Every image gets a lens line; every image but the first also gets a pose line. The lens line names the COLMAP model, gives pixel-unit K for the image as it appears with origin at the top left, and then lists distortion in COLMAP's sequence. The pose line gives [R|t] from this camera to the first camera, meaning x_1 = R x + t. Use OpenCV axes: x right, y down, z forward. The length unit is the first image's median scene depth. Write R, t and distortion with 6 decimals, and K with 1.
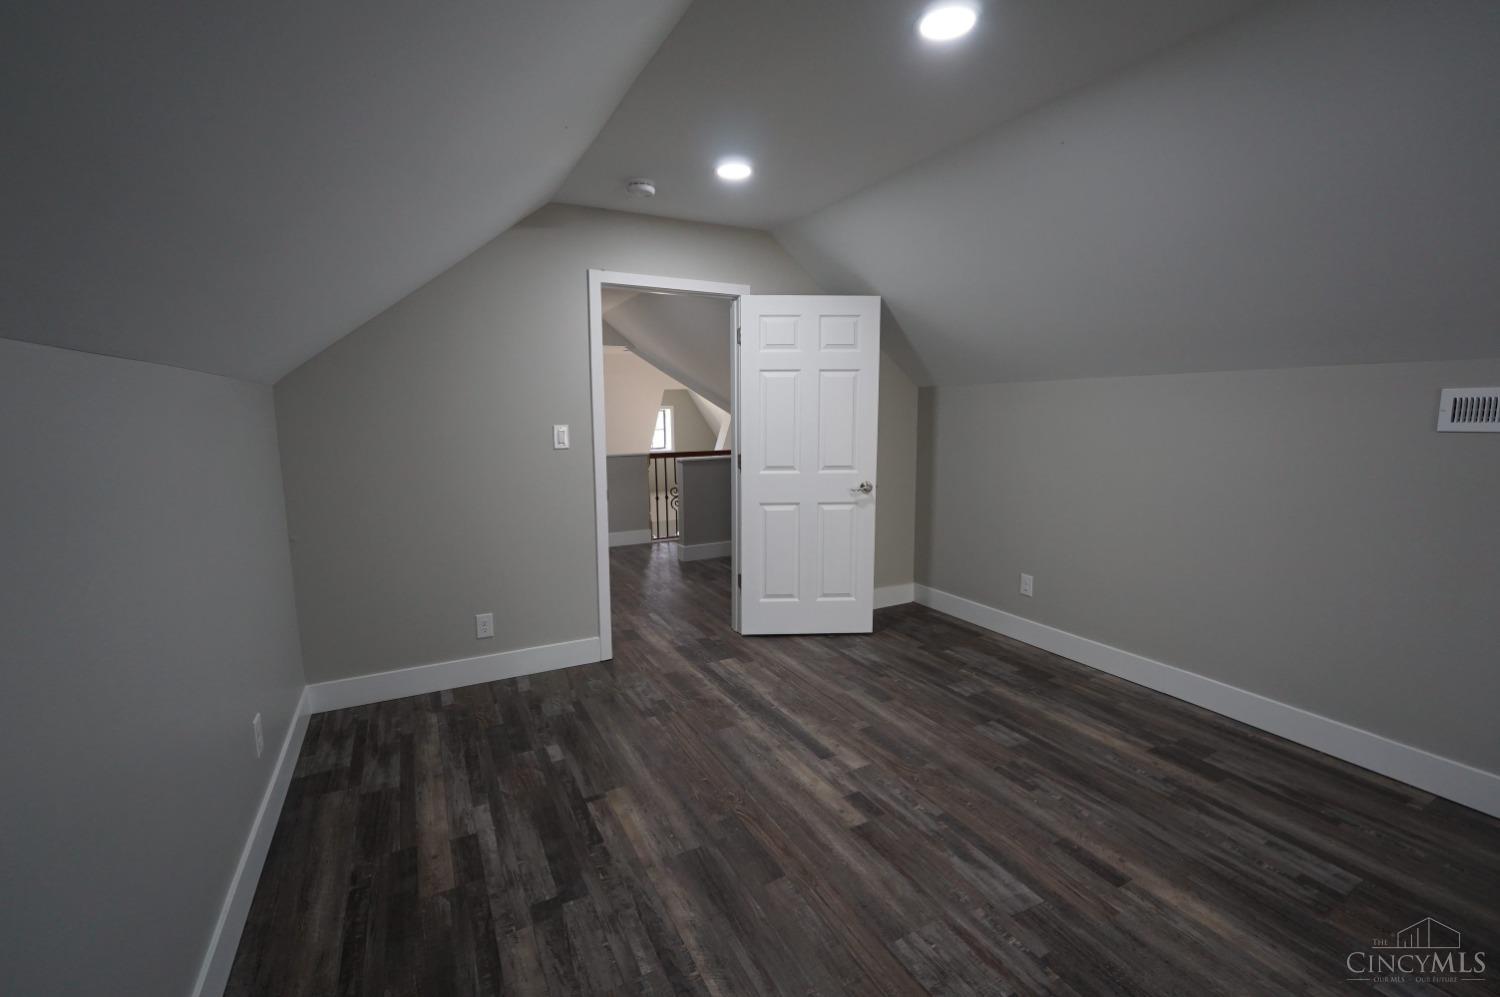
lens RADIAL K [[621.5, 0, 748.9], [0, 621.5, 500.3], [0, 0, 1]] dist [-0.011388, 0.000427]
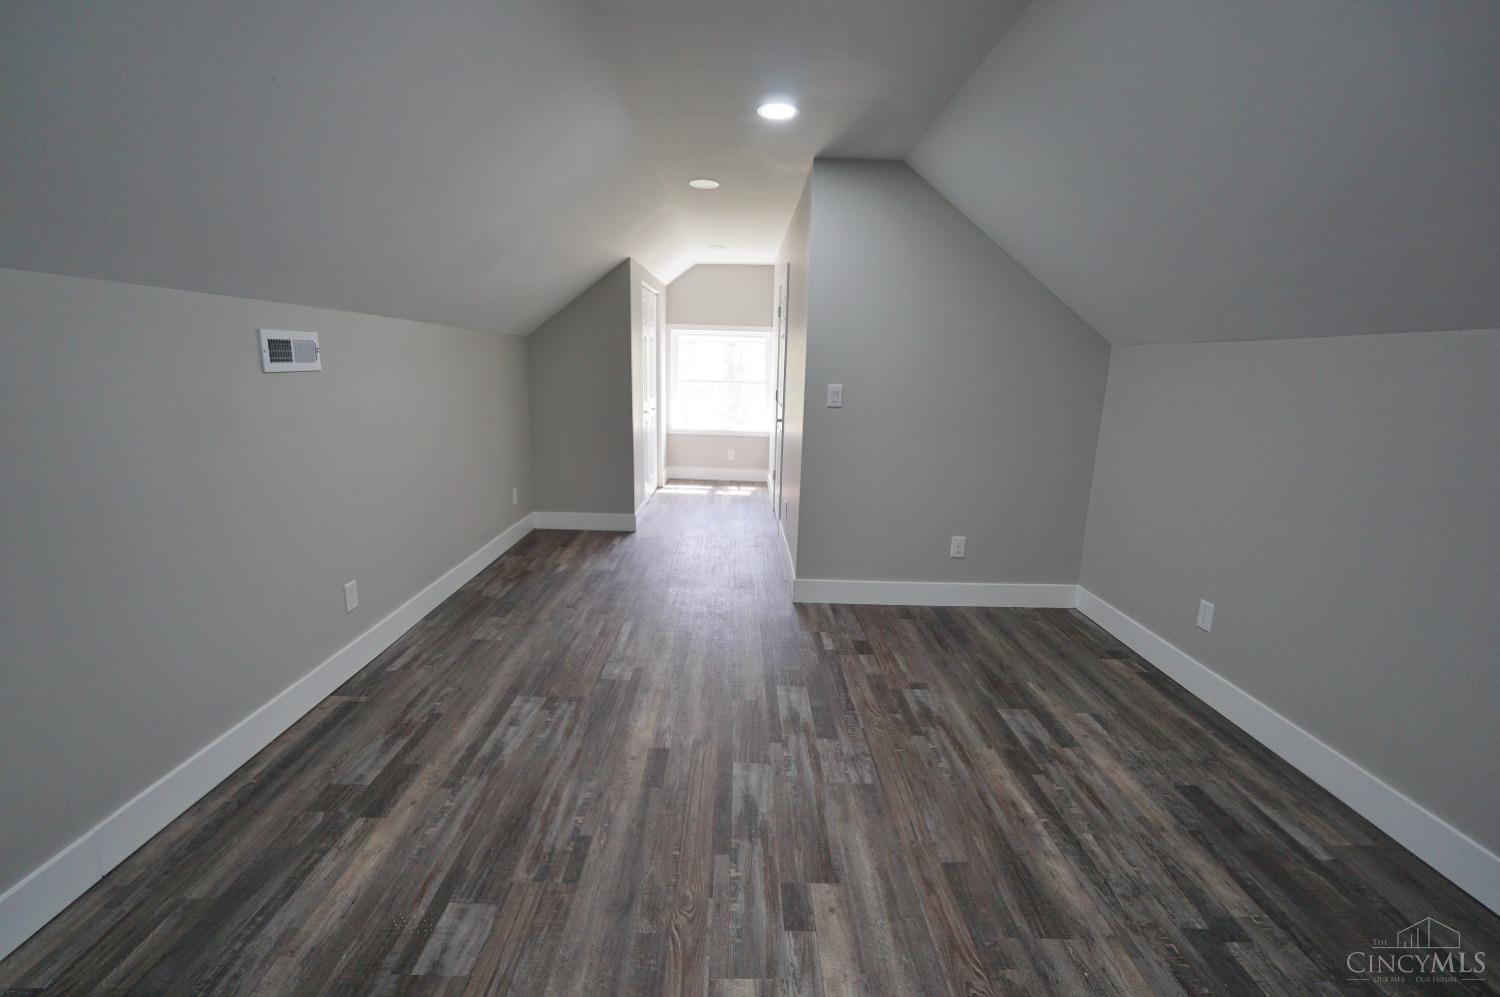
lens RADIAL K [[621.5, 0, 743.2], [0, 621.5, 490.9], [0, 0, 1]] dist [-0.011388, 0.000427]
pose [[-0.878329, -0.110644, 0.465076, -0.047582], [0.052212, 0.944825, 0.323387, -0.229085], [-0.475196, 0.308323, -0.824091, 1.624112]]
